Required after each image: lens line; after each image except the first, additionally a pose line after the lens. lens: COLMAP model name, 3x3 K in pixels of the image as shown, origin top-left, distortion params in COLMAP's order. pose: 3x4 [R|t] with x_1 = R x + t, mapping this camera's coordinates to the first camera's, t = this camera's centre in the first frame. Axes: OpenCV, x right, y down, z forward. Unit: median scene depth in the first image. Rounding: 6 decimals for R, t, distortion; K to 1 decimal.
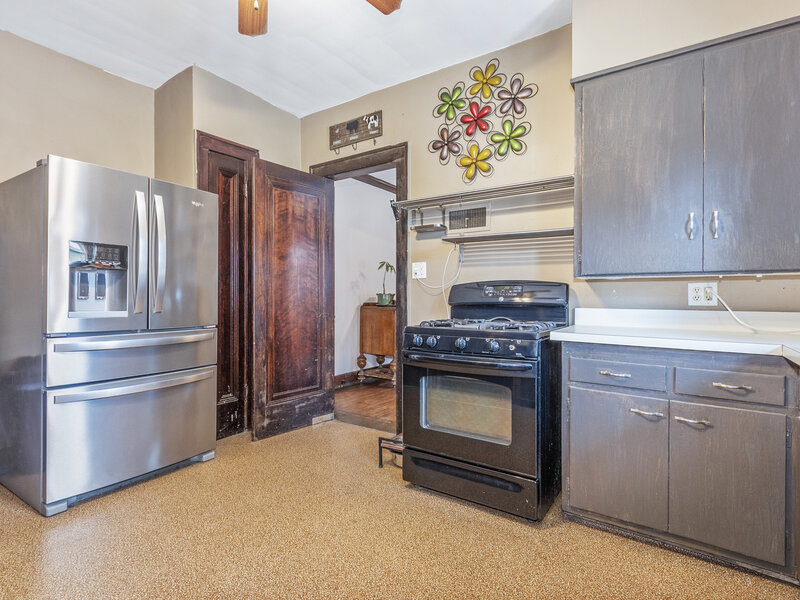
lens RADIAL K [[417.3, 0, 402.8], [0, 417.3, 299.1], [0, 0, 1]] dist [0.002331, -0.002216]
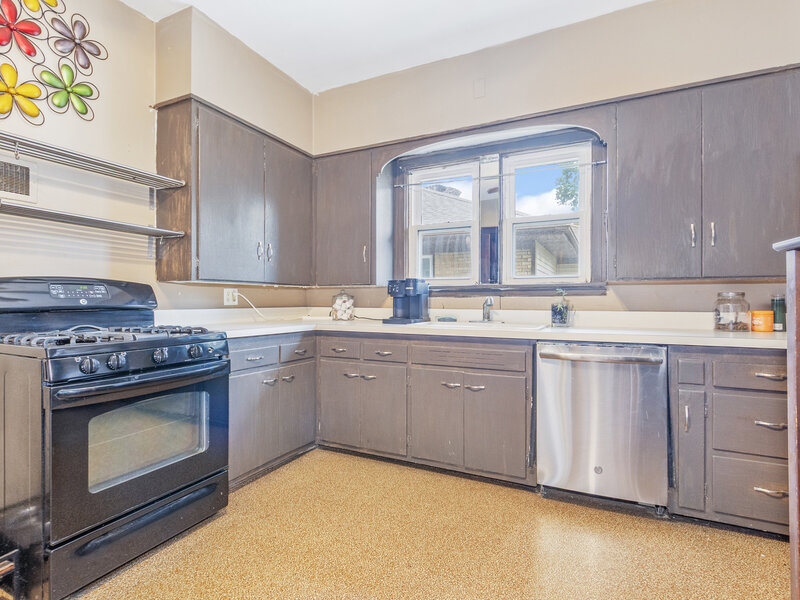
lens RADIAL K [[417.3, 0, 400.7], [0, 417.3, 300.2], [0, 0, 1]] dist [0.002331, -0.002216]
pose [[-0.162378, -0.004278, 0.986719, -0.711125], [0.005453, 0.999971, 0.005233, -0.004534], [-0.986713, 0.006231, -0.162350, 0.633594]]
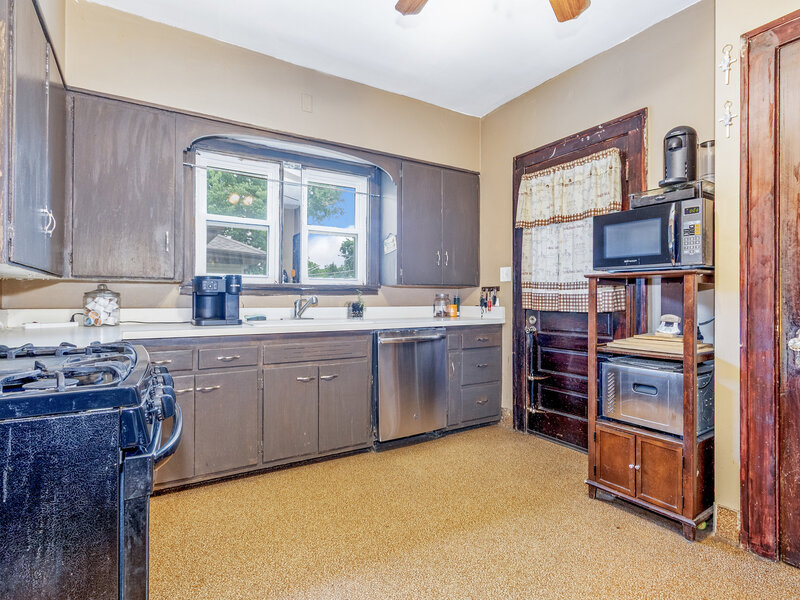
lens RADIAL K [[417.3, 0, 400.2], [0, 417.3, 297.3], [0, 0, 1]] dist [0.002331, -0.002216]
pose [[-0.924876, -0.002551, 0.380260, -0.346699], [-0.001332, 0.999993, 0.003469, -0.005884], [-0.380266, 0.002702, -0.924873, 1.269780]]
